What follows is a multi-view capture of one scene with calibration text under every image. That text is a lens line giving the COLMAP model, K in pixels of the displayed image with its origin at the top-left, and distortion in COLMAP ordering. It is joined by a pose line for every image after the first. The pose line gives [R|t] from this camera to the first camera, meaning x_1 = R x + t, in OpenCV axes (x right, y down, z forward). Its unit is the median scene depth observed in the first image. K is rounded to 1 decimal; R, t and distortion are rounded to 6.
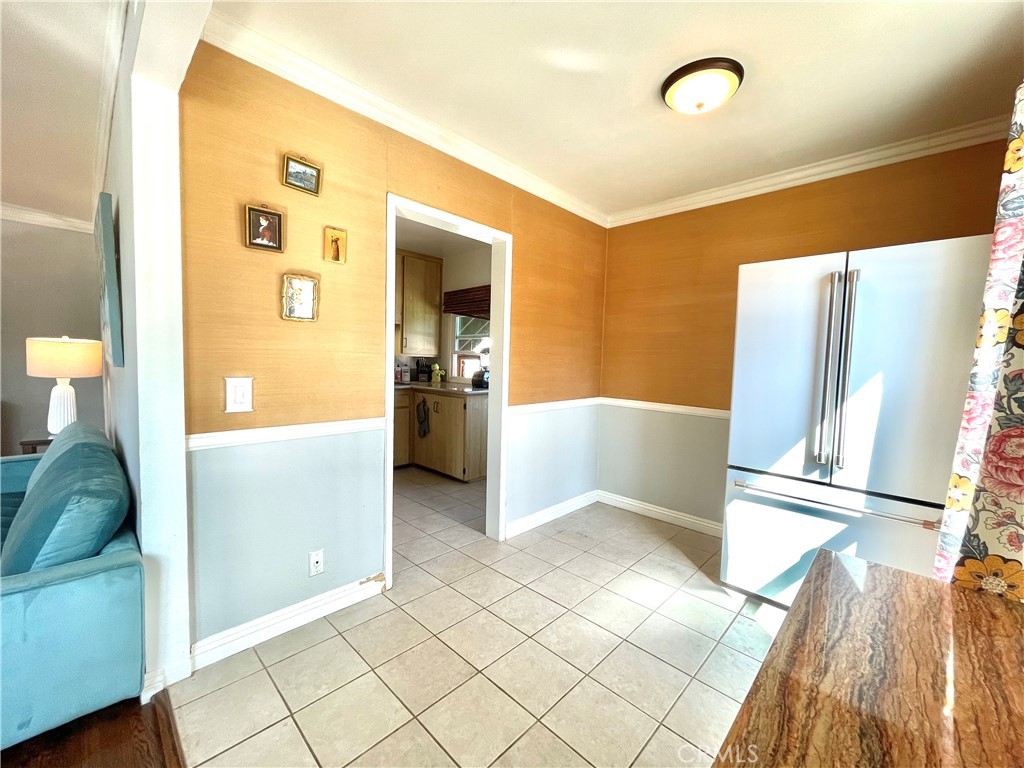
lens RADIAL K [[414.8, 0, 511.6], [0, 414.8, 384.0], [0, 0, 1]] dist [-0.000181, -0.000017]
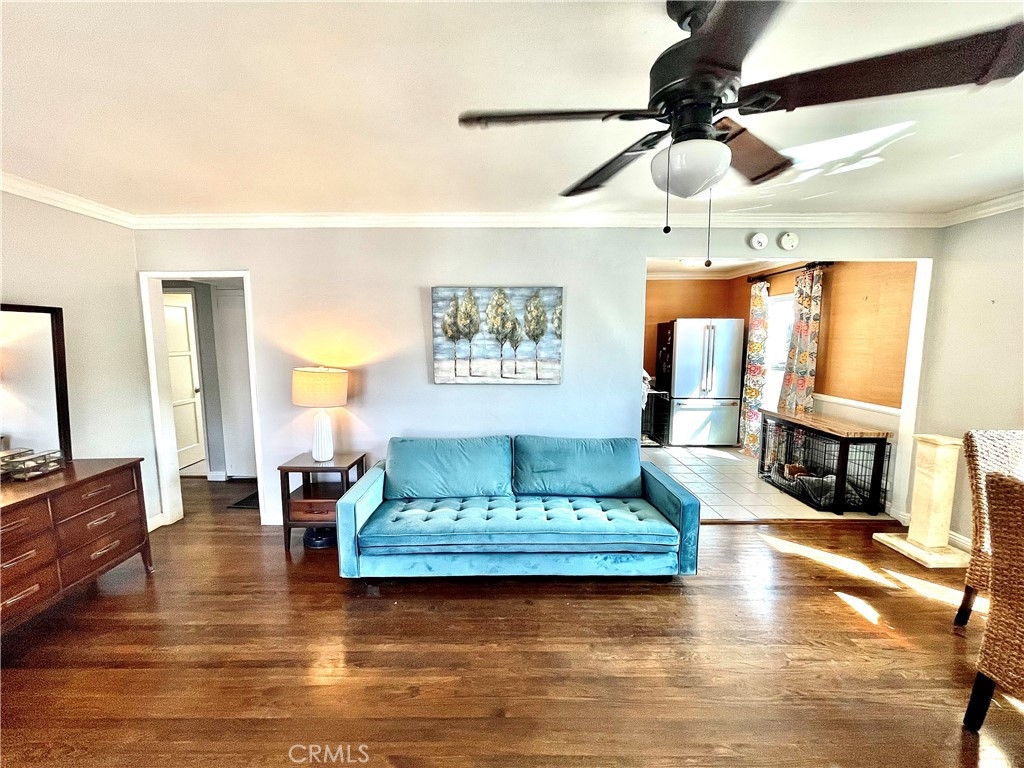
lens RADIAL K [[414.8, 0, 509.4], [0, 414.8, 383.9], [0, 0, 1]] dist [-0.000181, -0.000017]
pose [[0.715078, -0.102867, 0.691435, -2.024553], [0.054258, 0.994297, 0.091811, -0.183910], [-0.696936, -0.028136, 0.716581, -0.113150]]
